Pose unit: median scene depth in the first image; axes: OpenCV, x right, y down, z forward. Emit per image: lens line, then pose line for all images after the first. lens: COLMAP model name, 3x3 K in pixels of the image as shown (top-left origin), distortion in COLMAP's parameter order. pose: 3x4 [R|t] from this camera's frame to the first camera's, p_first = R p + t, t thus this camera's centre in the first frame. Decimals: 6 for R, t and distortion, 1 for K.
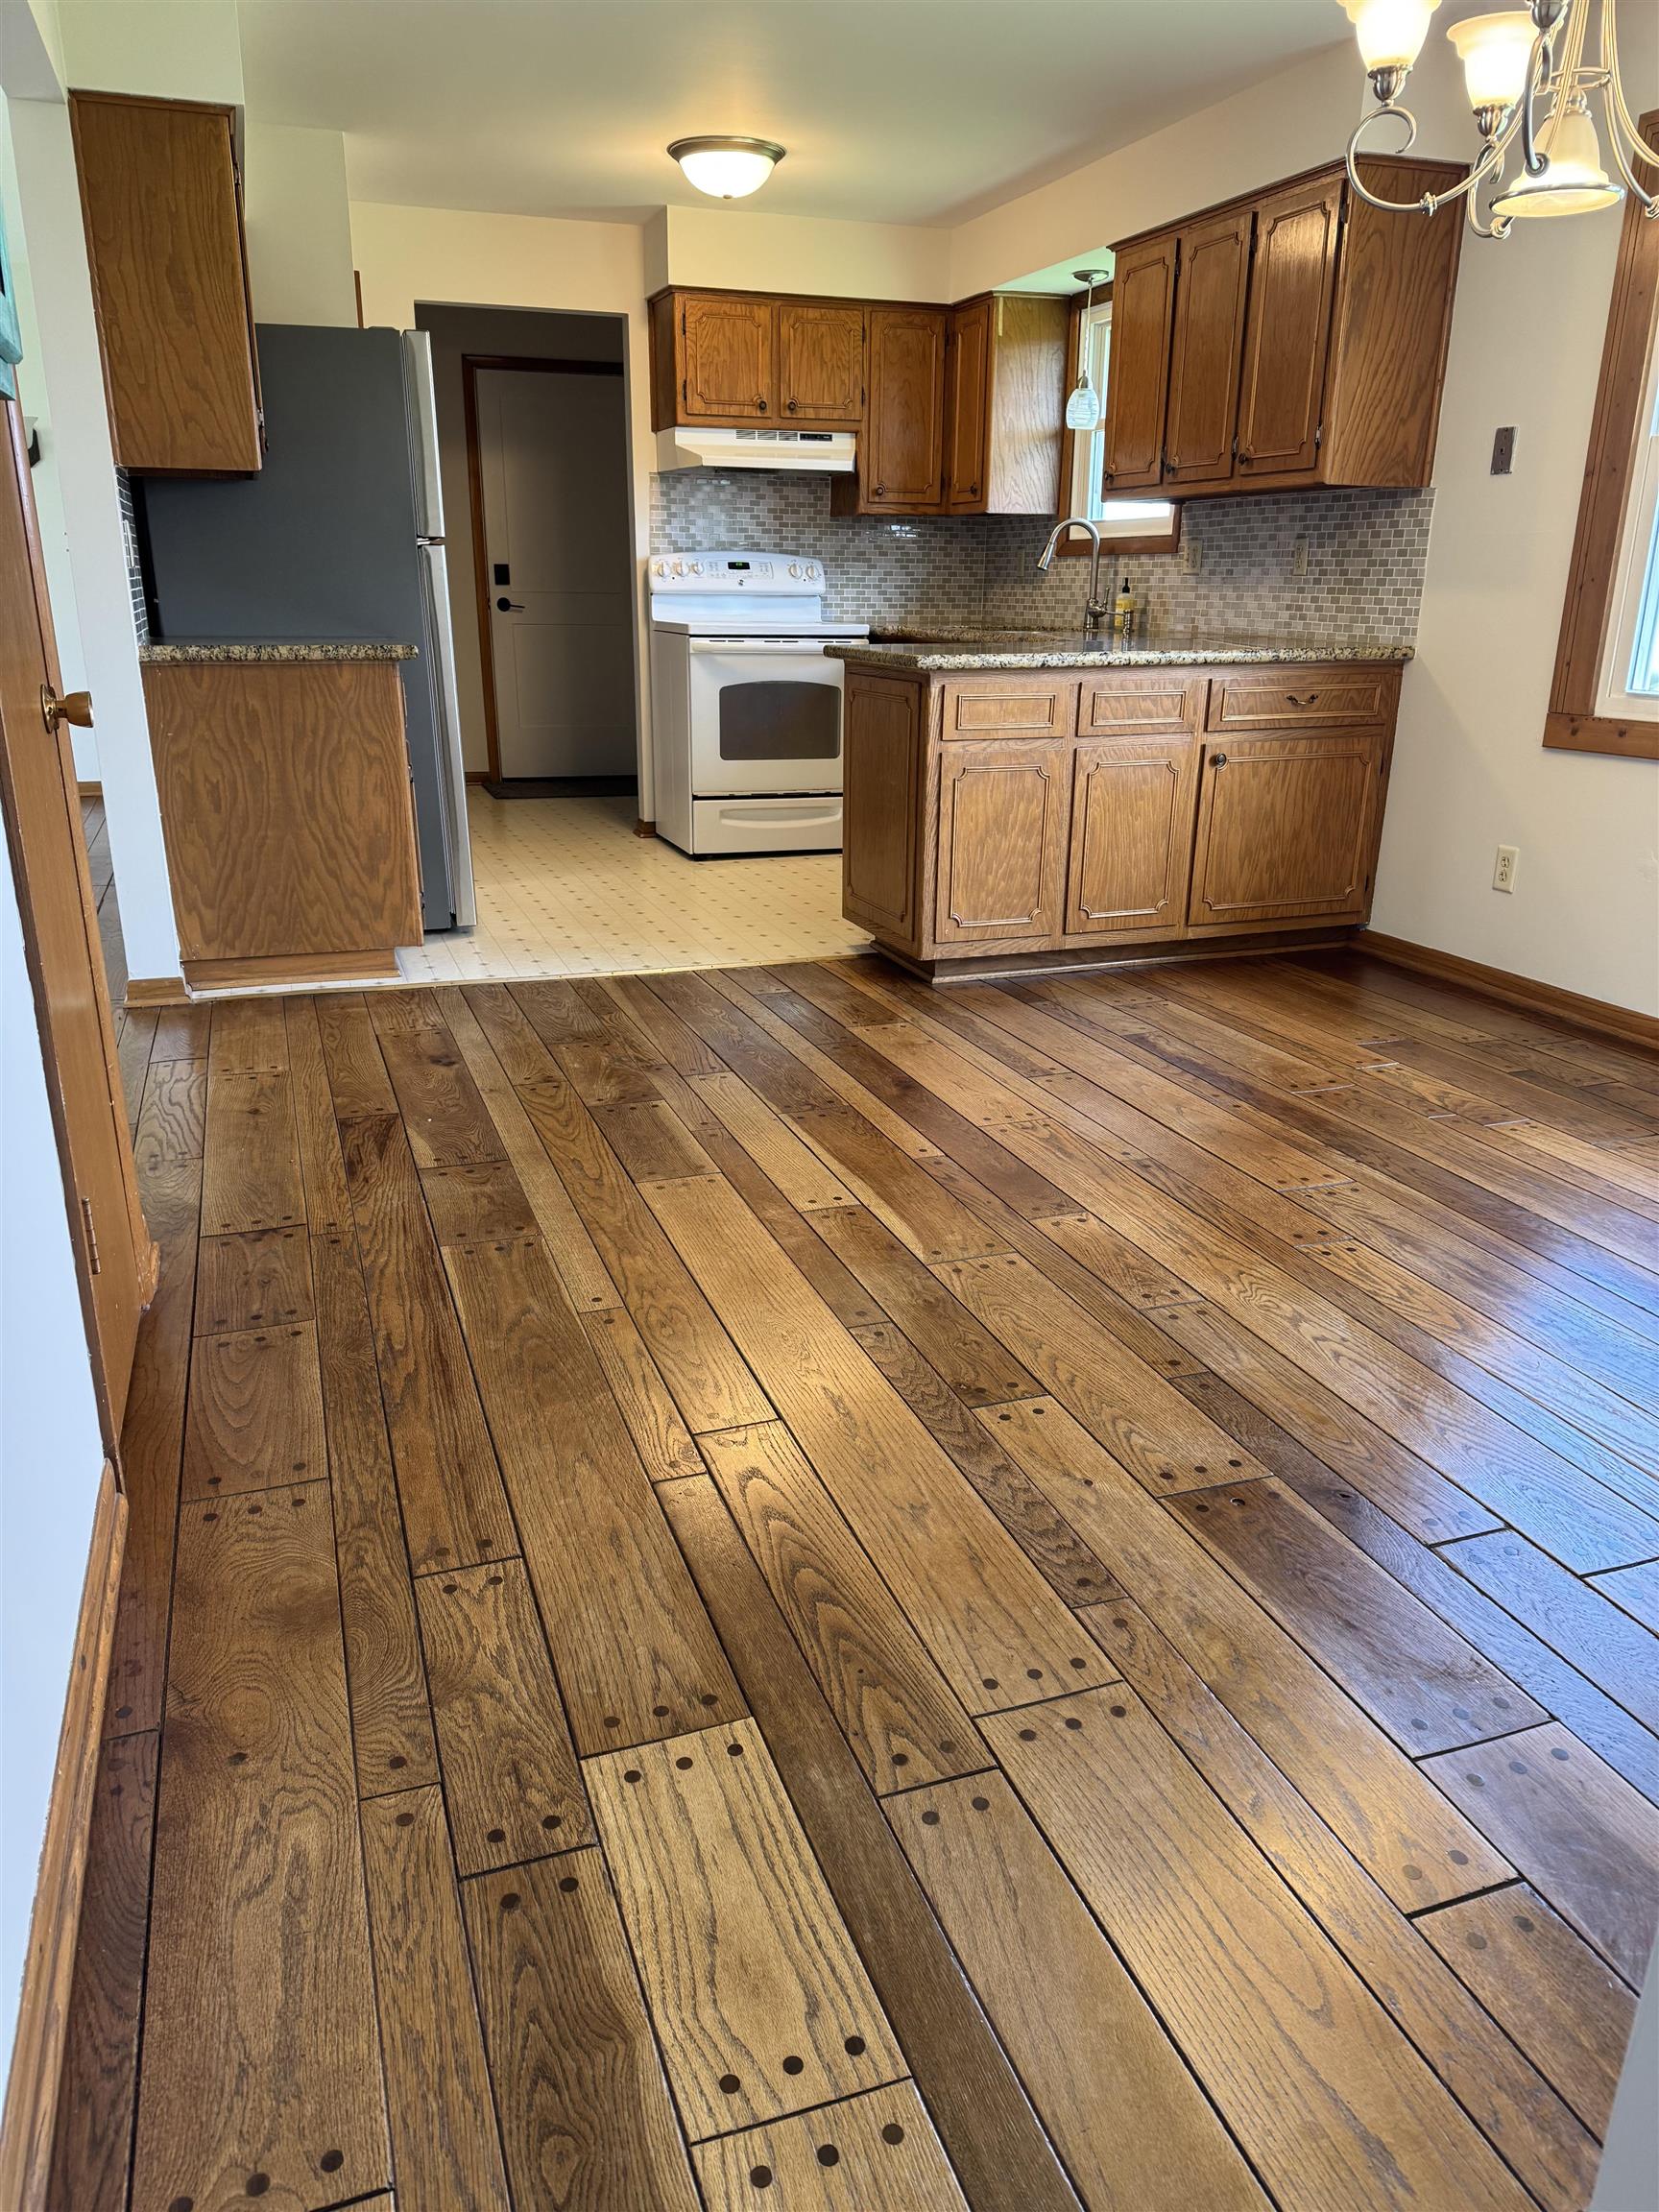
lens RADIAL K [[1527.2, 0, 853.8], [0, 1527.2, 1111.2], [0, 0, 1]] dist [0.036332, -0.034937]
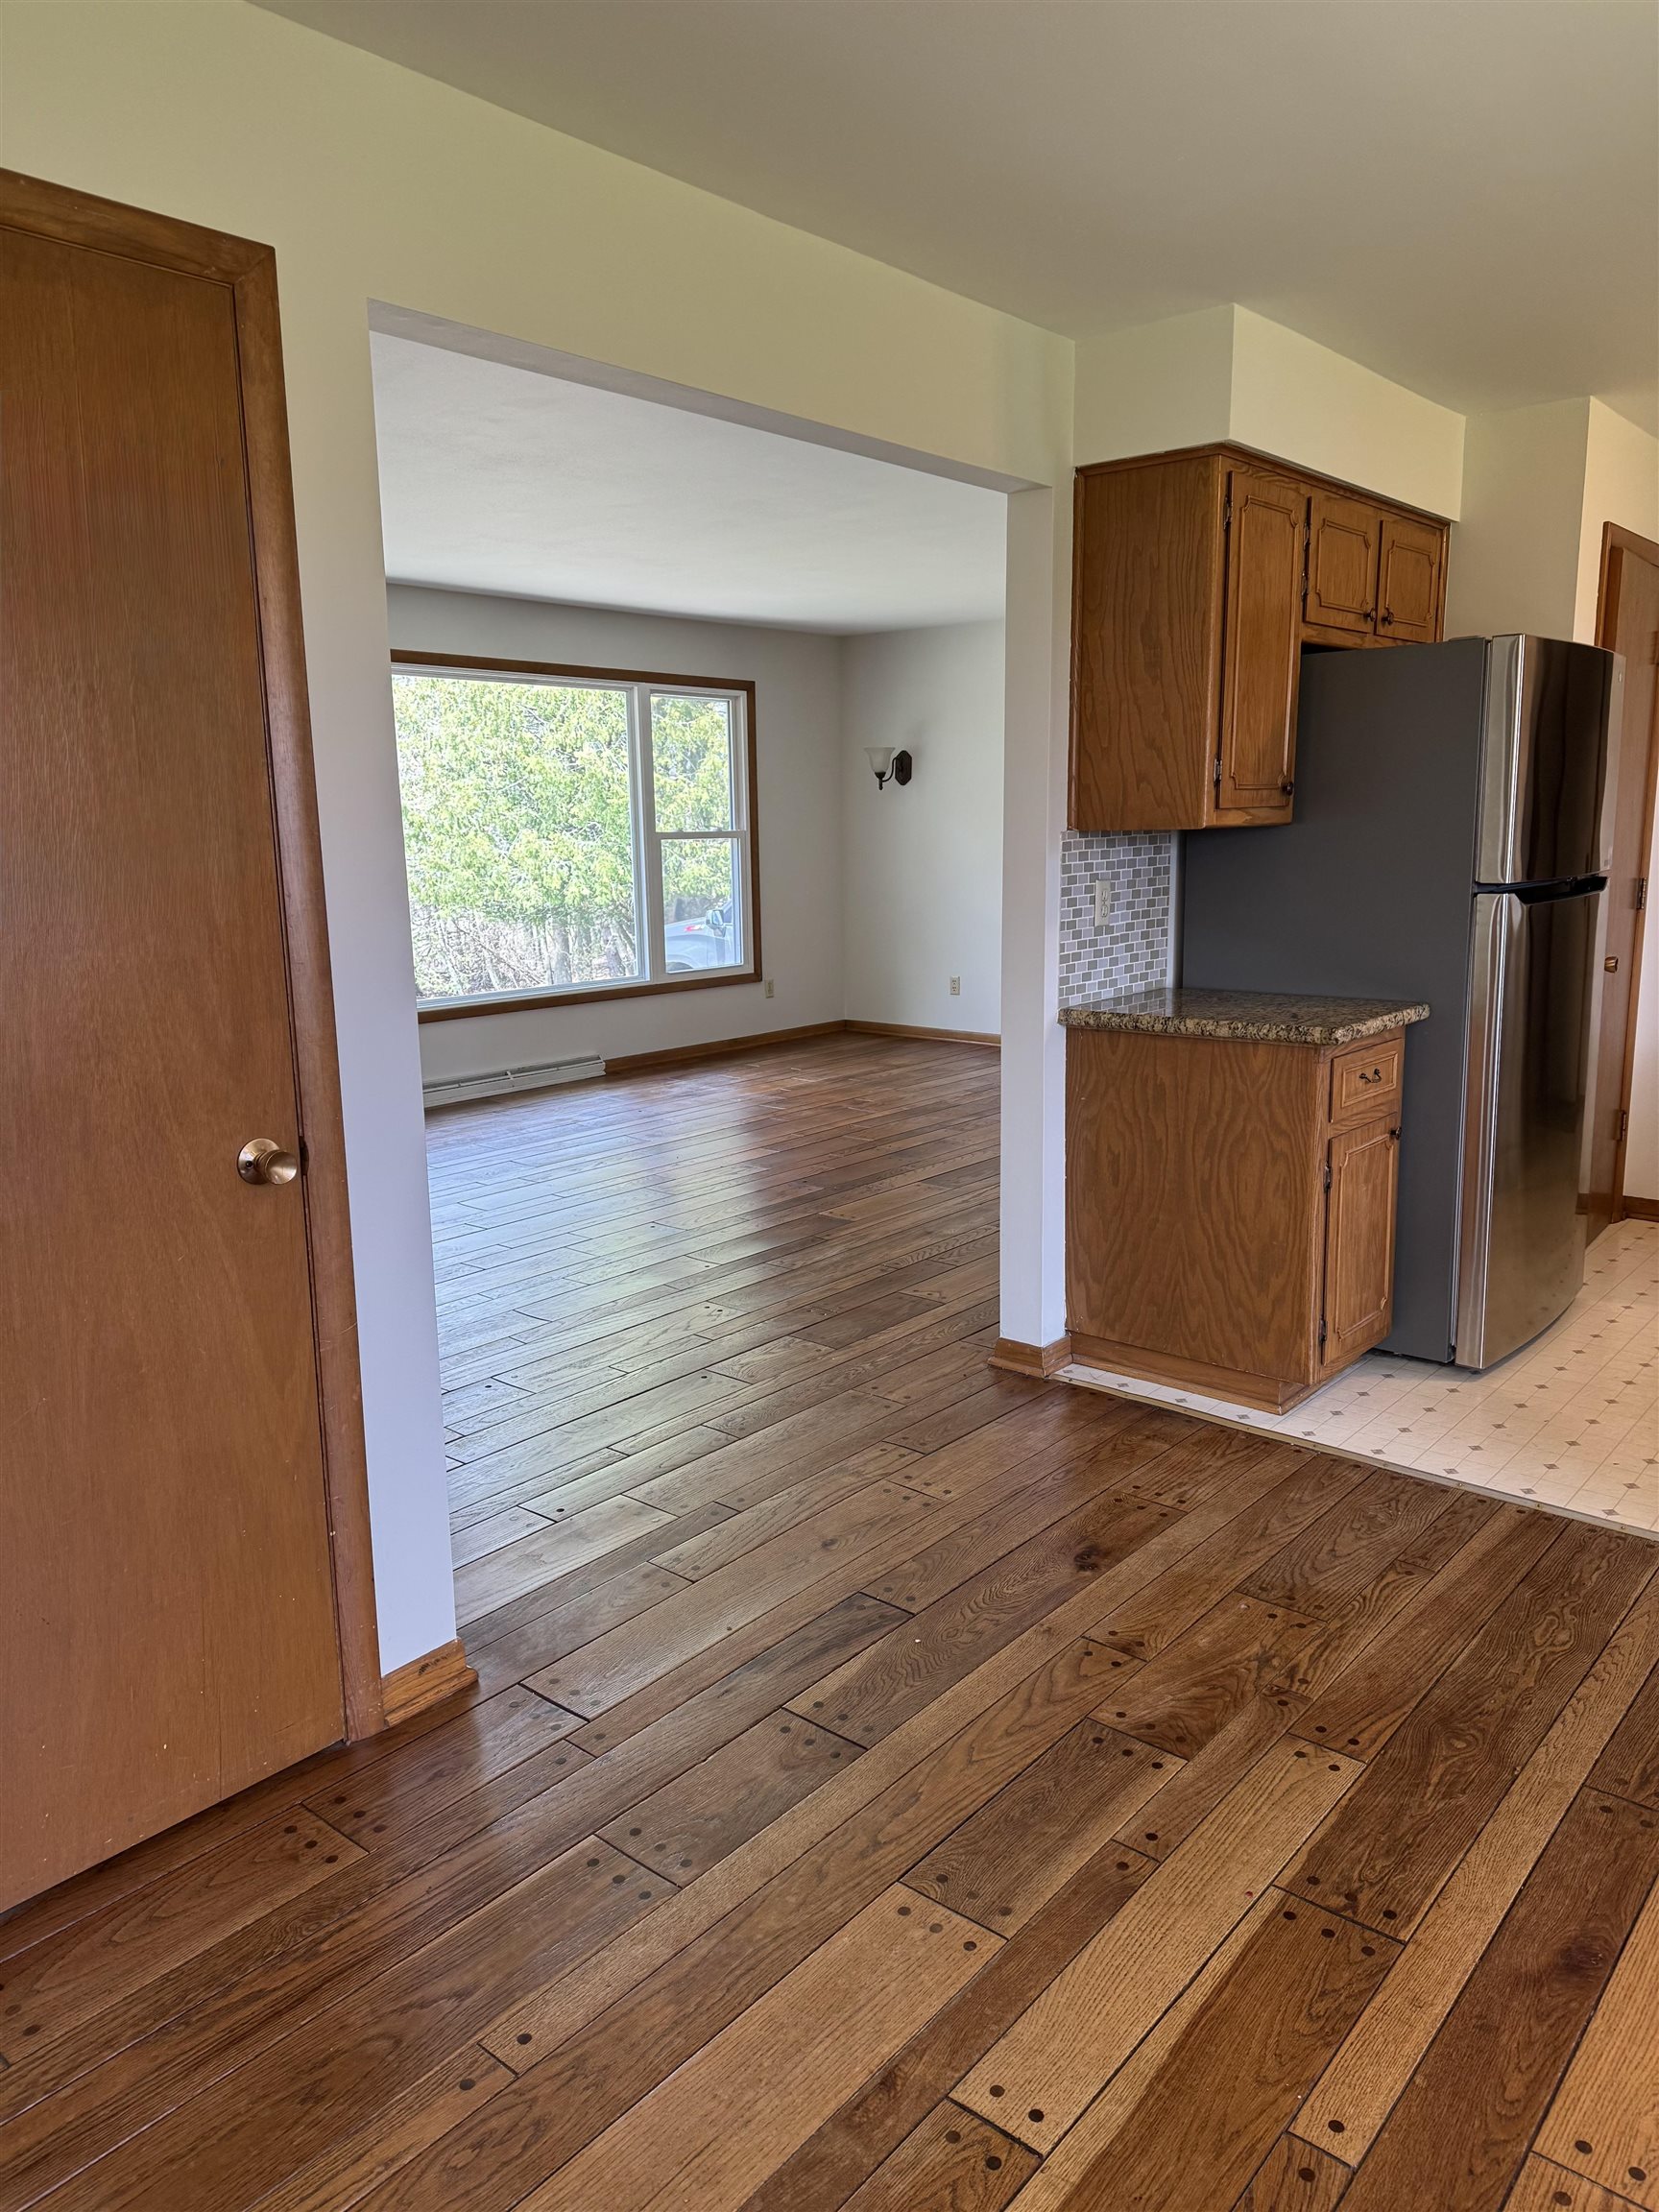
lens RADIAL K [[1527.2, 0, 842.3], [0, 1527.2, 1129.0], [0, 0, 1]] dist [0.036332, -0.034937]
pose [[0.497097, 0.159519, -0.852906, 0.274894], [-0.265063, 0.963886, 0.025789, -0.209720], [0.826218, 0.213254, 0.521428, 0.393405]]
